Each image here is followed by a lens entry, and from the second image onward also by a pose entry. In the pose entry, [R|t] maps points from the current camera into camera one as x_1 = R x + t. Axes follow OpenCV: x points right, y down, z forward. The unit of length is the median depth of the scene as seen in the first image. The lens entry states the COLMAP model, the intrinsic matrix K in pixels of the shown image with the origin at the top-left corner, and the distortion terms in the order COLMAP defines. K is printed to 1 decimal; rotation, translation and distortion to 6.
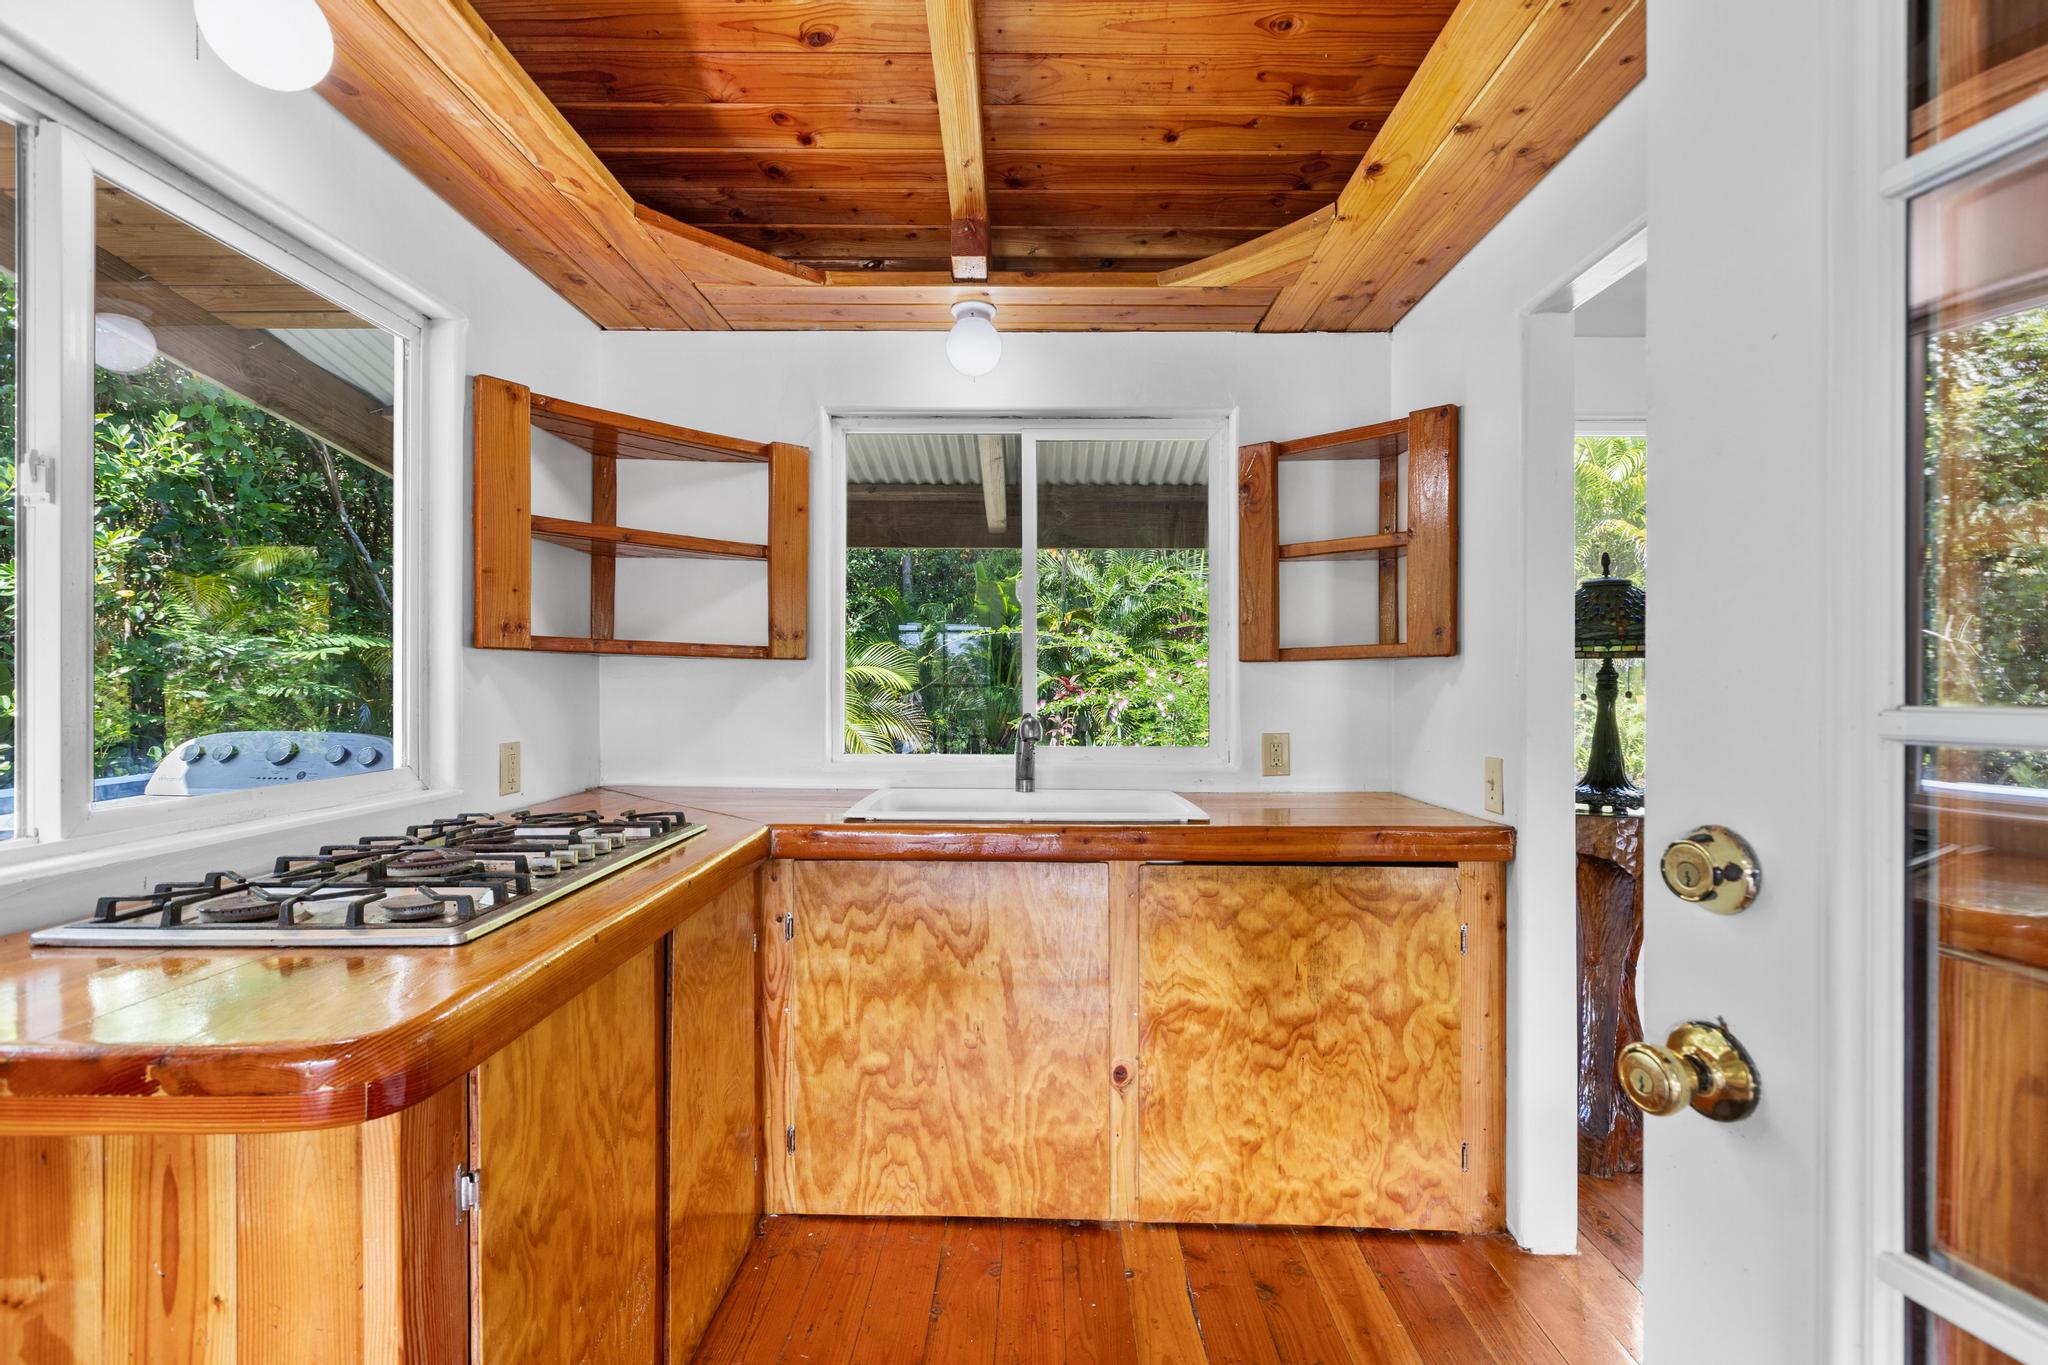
lens RADIAL K [[919.9, 0, 1035.0], [0, 919.9, 680.1], [0, 0, 1]] dist [-0.001194, 0.000425]
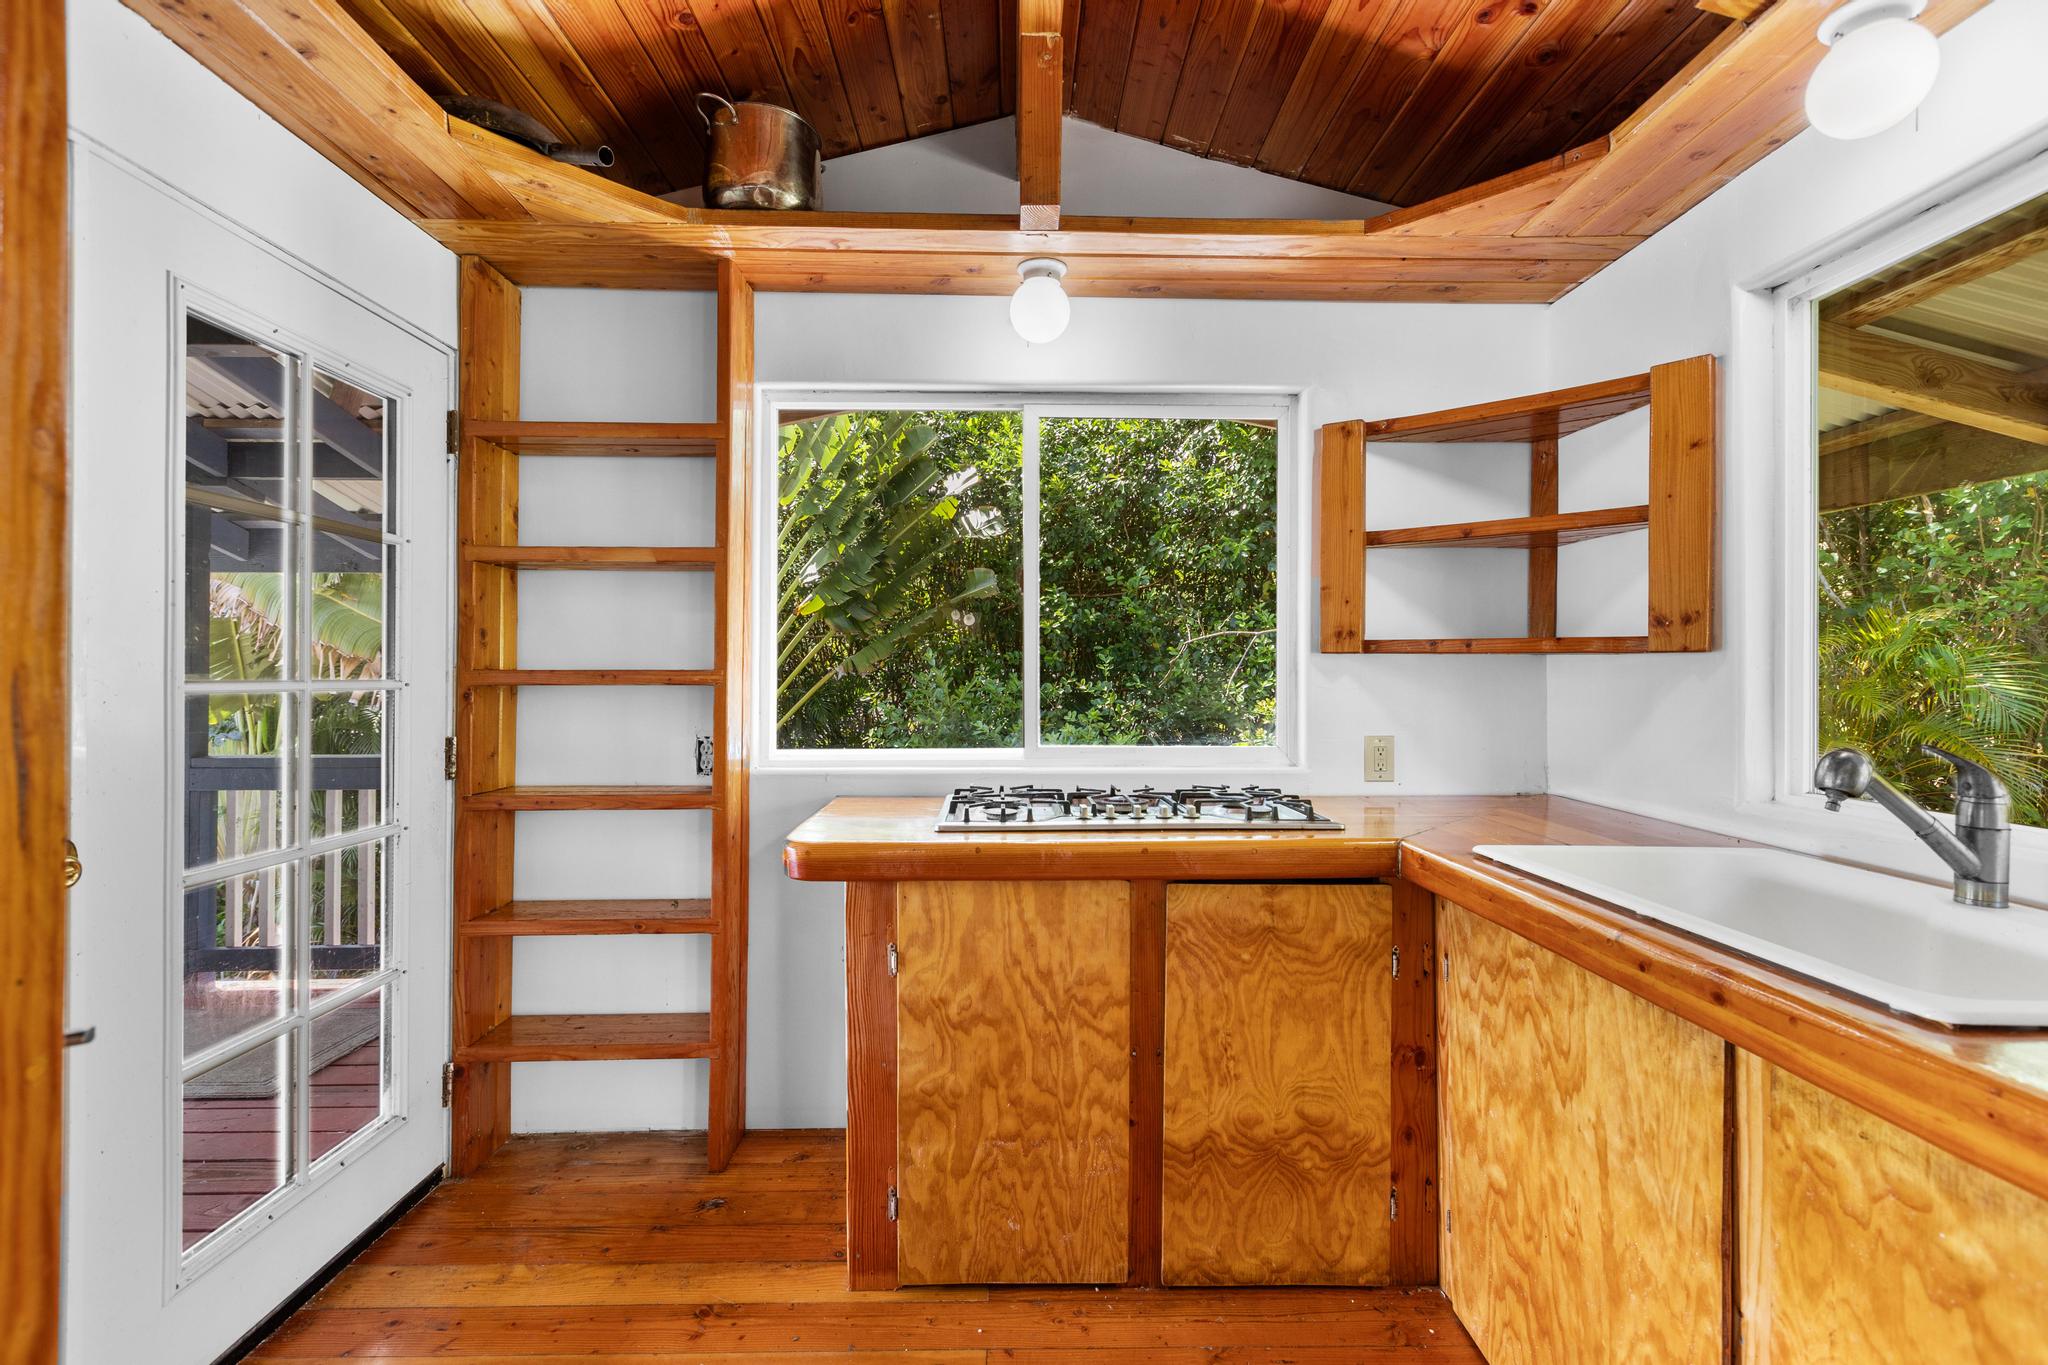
lens RADIAL K [[919.9, 0, 1035.0], [0, 919.9, 680.1], [0, 0, 1]] dist [-0.001194, 0.000425]
pose [[0.027872, -0.001697, -0.999610, 0.556852], [-0.002351, 0.999996, -0.001764, 0.002517], [0.999609, 0.002399, 0.027868, 0.565790]]
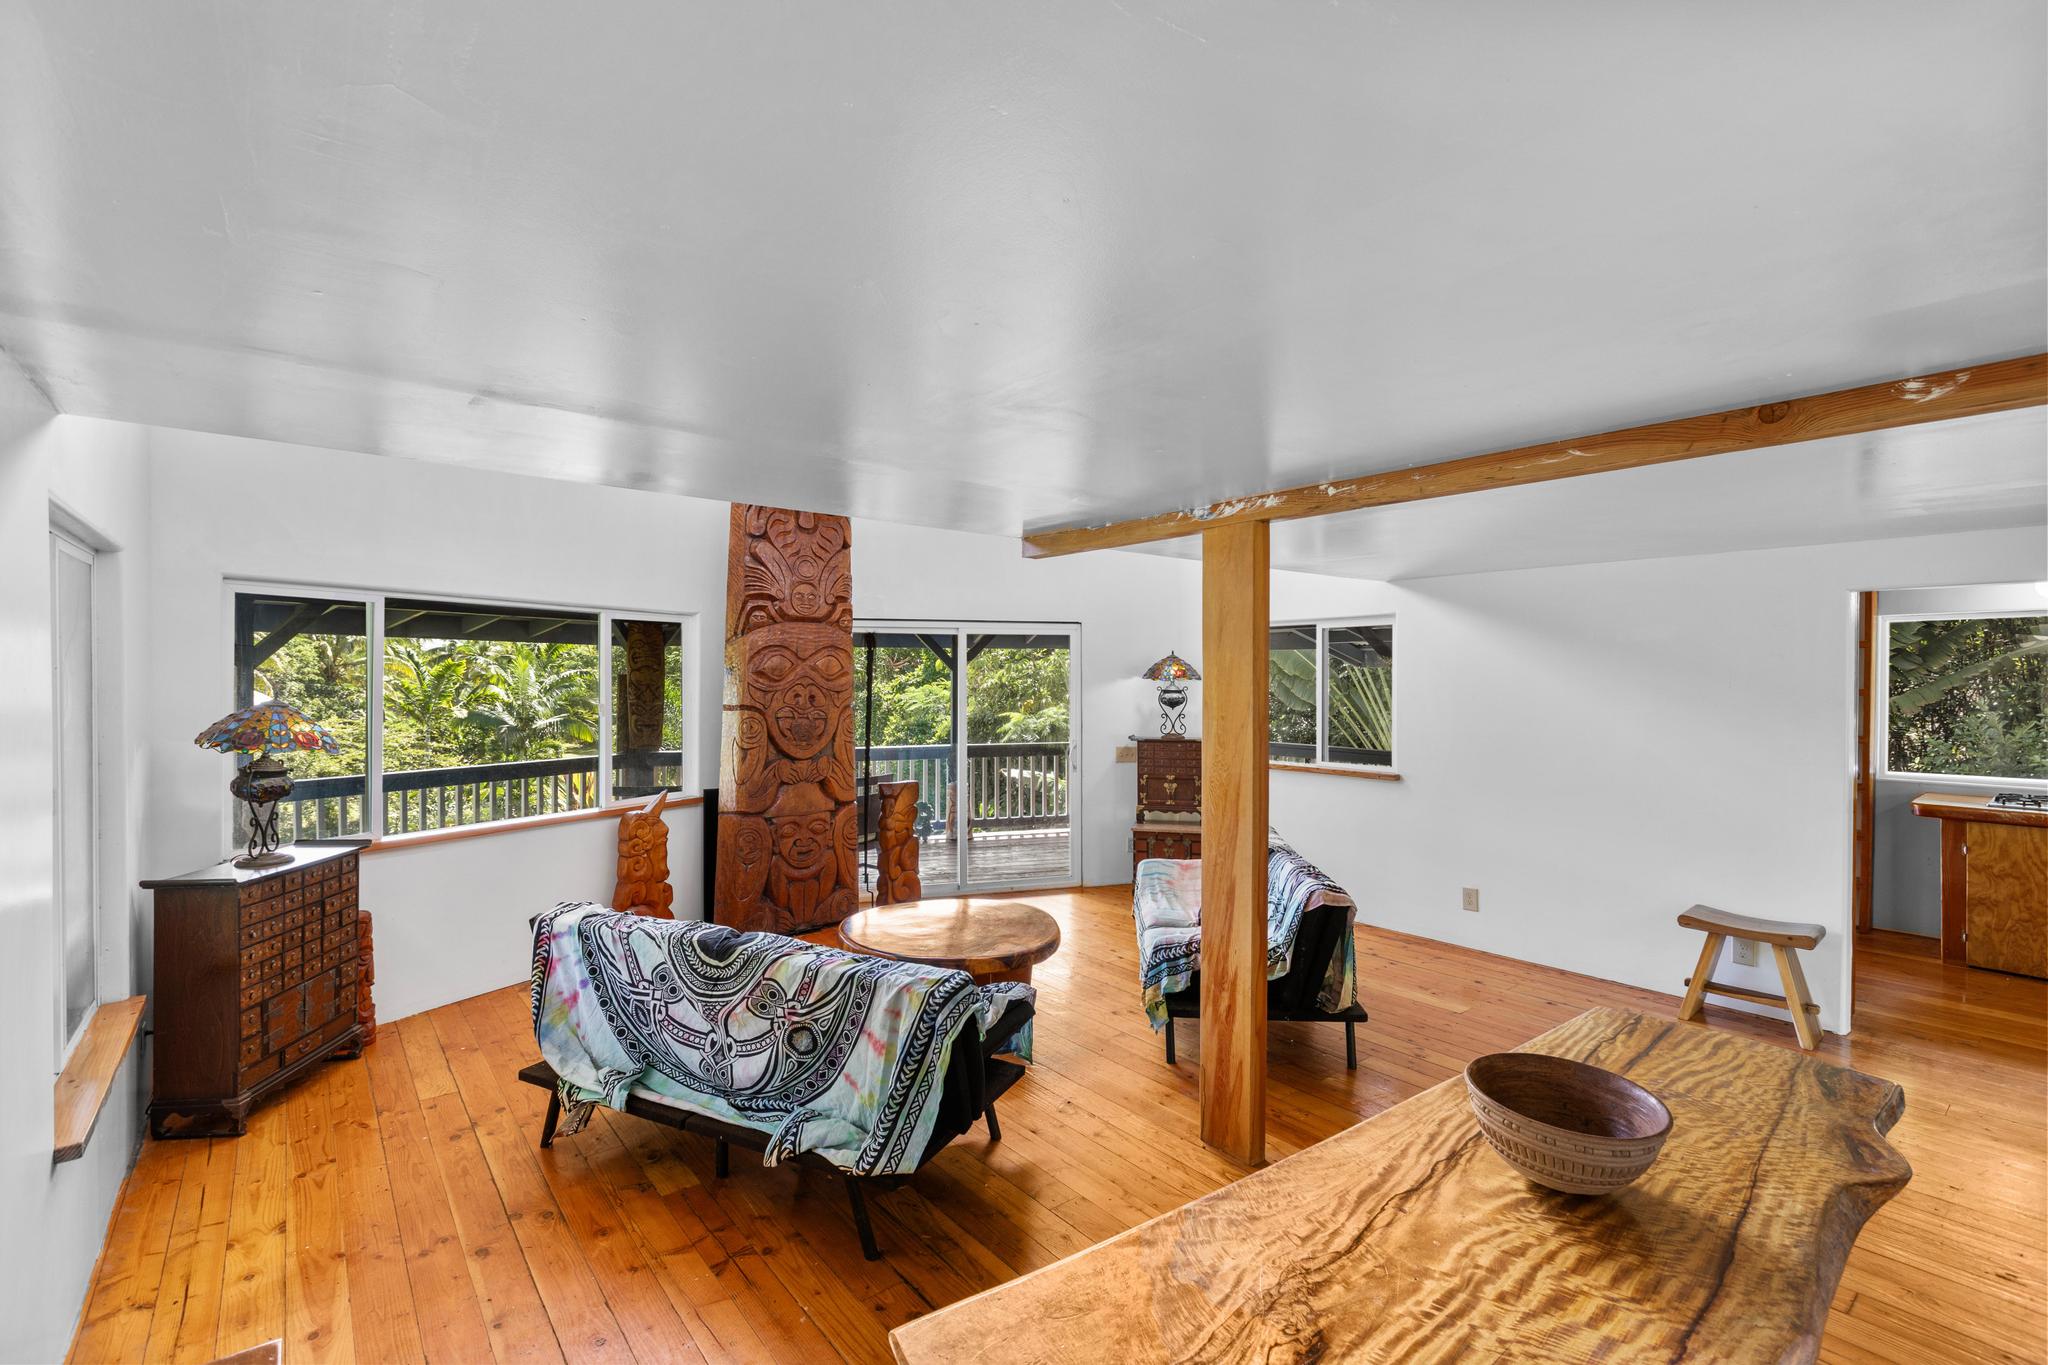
lens RADIAL K [[919.9, 0, 1035.0], [0, 919.9, 680.1], [0, 0, 1]] dist [-0.001194, 0.000425]
pose [[-0.772237, -0.003036, -0.635327, 3.031159], [-0.005994, 0.999979, 0.002507, -0.166590], [0.635306, 0.005744, -0.772239, 0.761269]]
